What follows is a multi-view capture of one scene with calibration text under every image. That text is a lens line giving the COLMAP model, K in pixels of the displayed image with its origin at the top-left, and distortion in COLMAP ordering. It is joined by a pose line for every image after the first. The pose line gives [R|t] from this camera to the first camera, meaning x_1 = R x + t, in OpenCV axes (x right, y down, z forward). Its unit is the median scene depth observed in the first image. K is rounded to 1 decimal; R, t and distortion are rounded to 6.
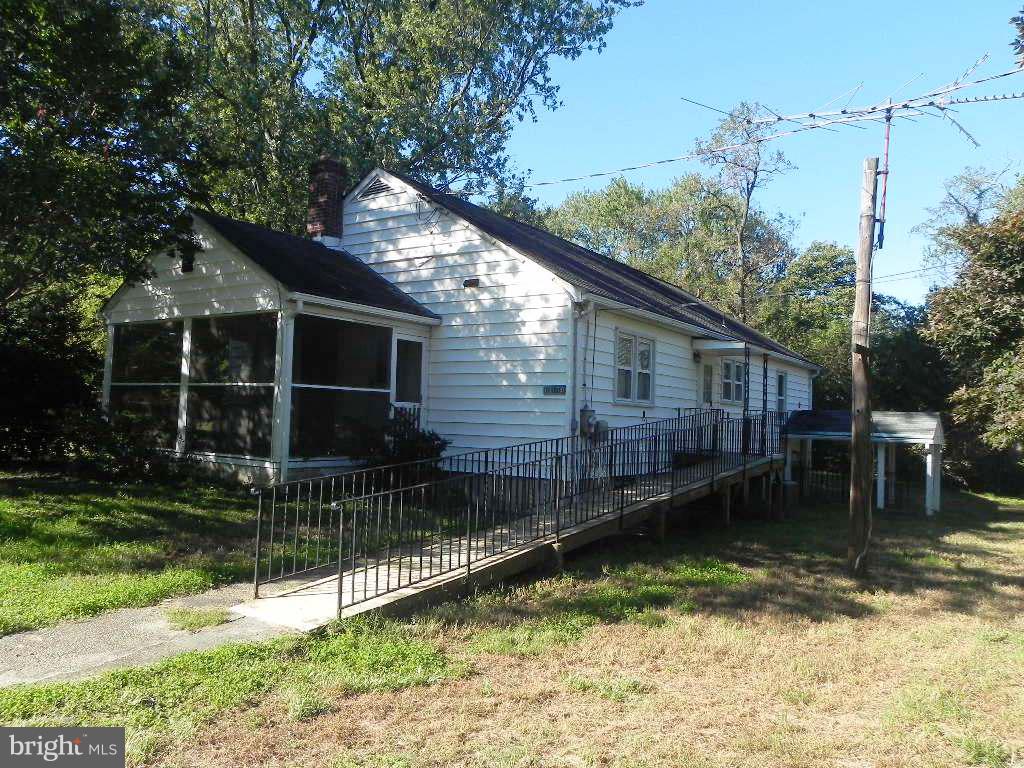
lens RADIAL K [[770.3, 0, 507.5], [0, 770.3, 388.3], [0, 0, 1]] dist [-0.021529, 0.017937]
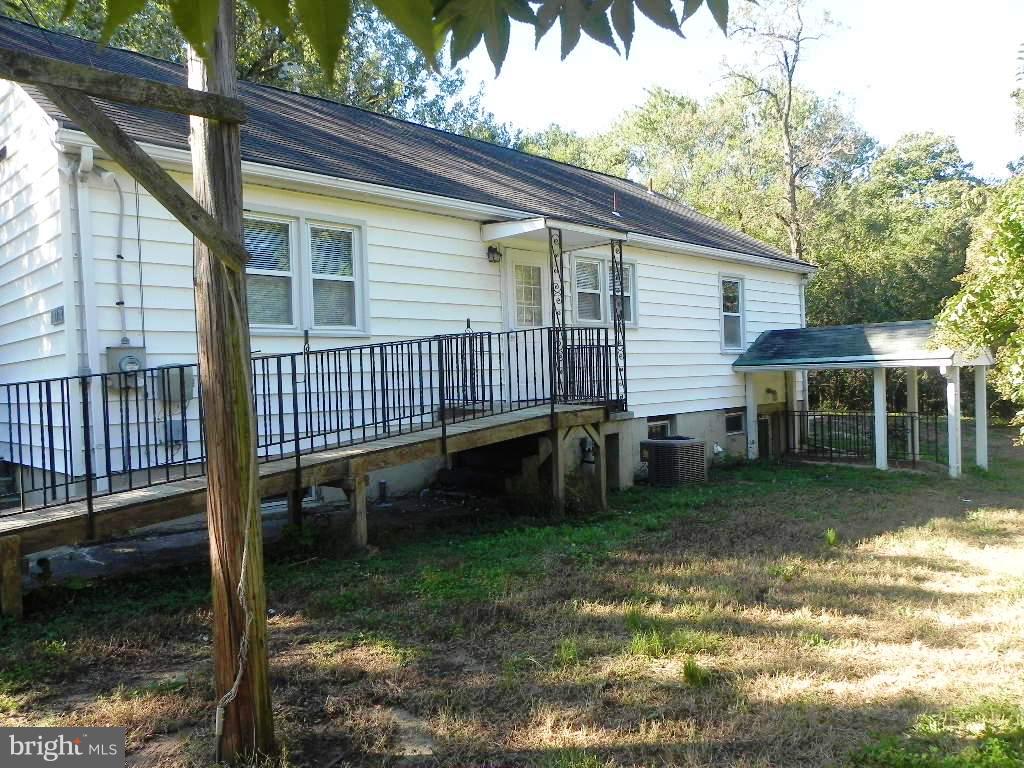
lens RADIAL K [[770.3, 0, 516.7], [0, 770.3, 383.0], [0, 0, 1]] dist [-0.021529, 0.017937]
pose [[0.983974, -0.068340, -0.164696, 0.304323], [0.076100, 0.996246, 0.041265, 0.033867], [0.161257, -0.053137, 0.985481, 0.319410]]
